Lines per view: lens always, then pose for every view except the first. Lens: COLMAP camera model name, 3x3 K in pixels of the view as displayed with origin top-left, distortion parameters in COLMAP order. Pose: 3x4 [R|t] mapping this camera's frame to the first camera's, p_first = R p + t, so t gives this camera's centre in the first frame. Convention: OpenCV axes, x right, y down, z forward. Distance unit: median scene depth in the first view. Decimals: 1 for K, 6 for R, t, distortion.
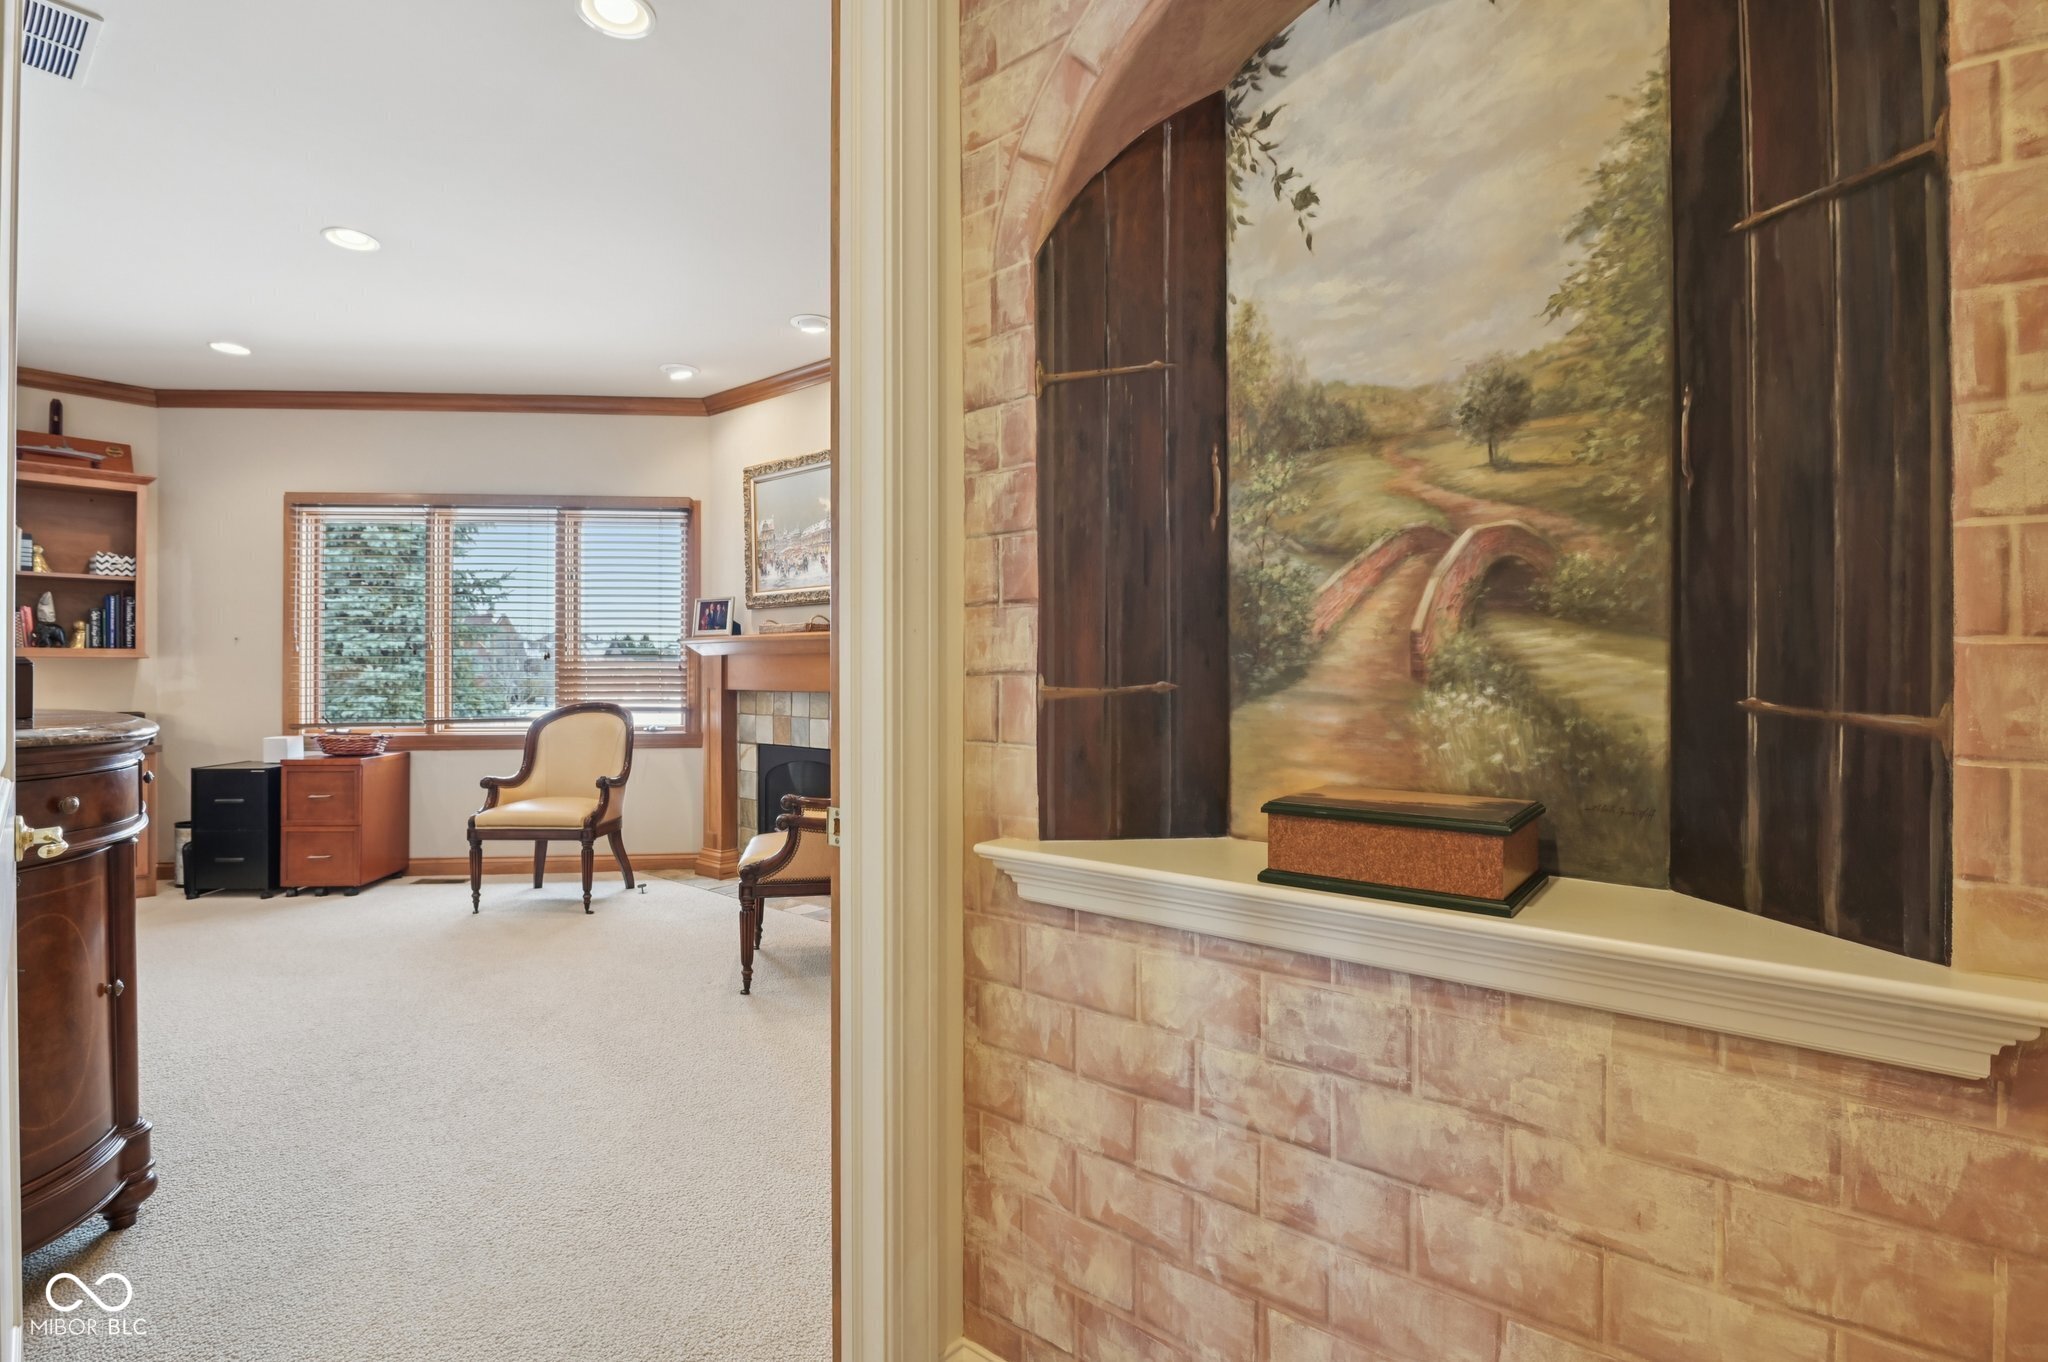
lens RADIAL K [[941.1, 0, 1031.9], [0, 941.1, 682.7], [0, 0, 1]] dist [-0.012557, -0.004206]
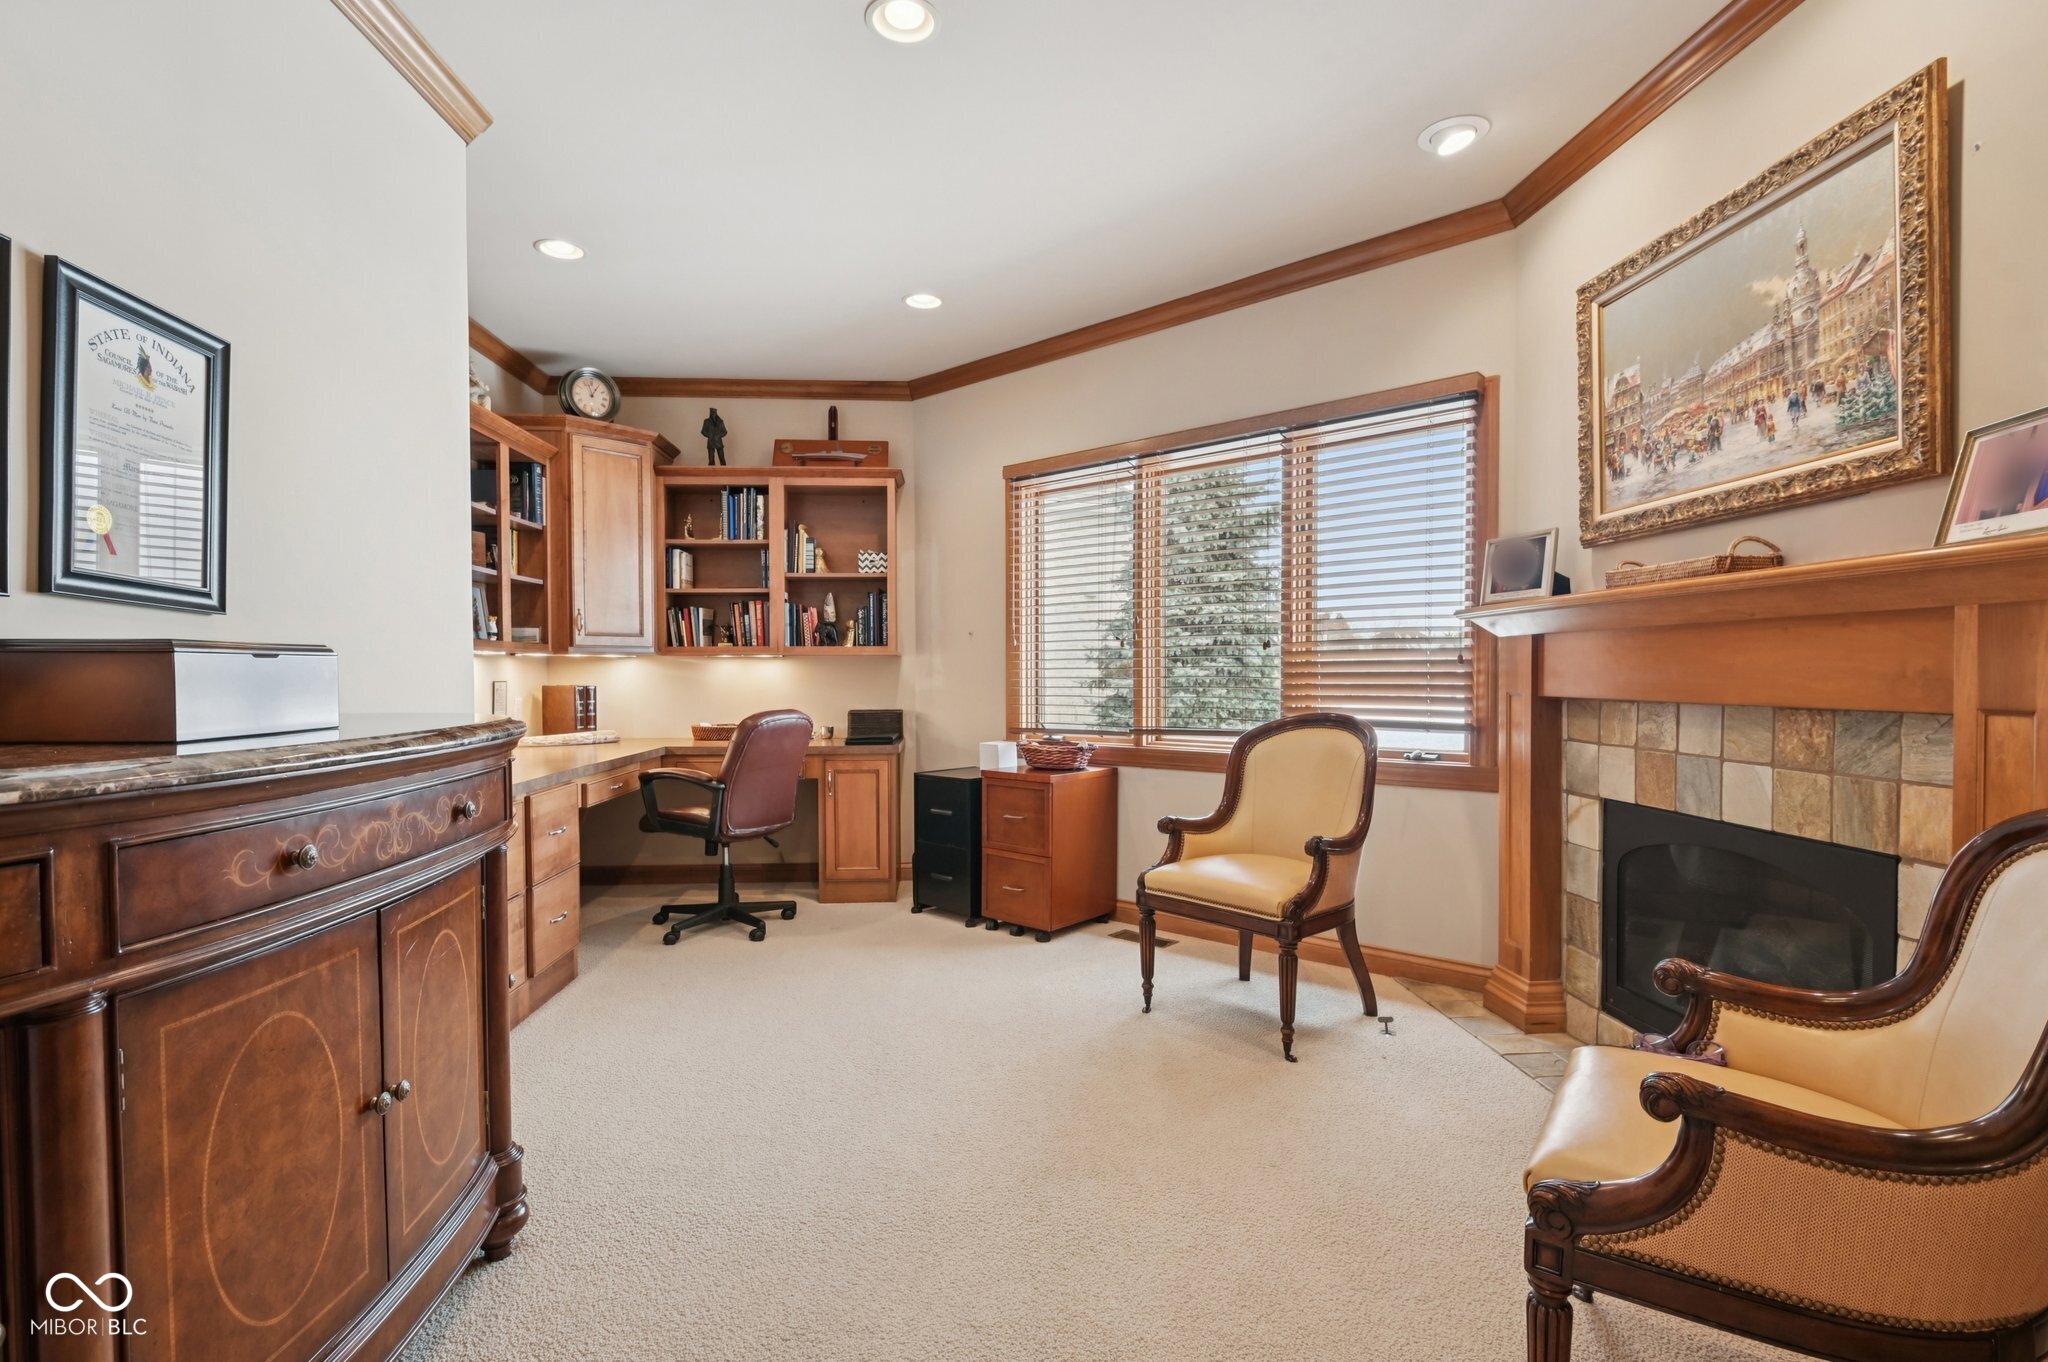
lens RADIAL K [[941.1, 0, 1024.2], [0, 941.1, 688.8], [0, 0, 1]] dist [-0.012557, -0.004206]
pose [[0.661411, 0.009091, -0.749969, -0.114554], [-0.001435, 0.999940, 0.010856, -0.002504], [0.750023, -0.006105, 0.661384, 0.414852]]
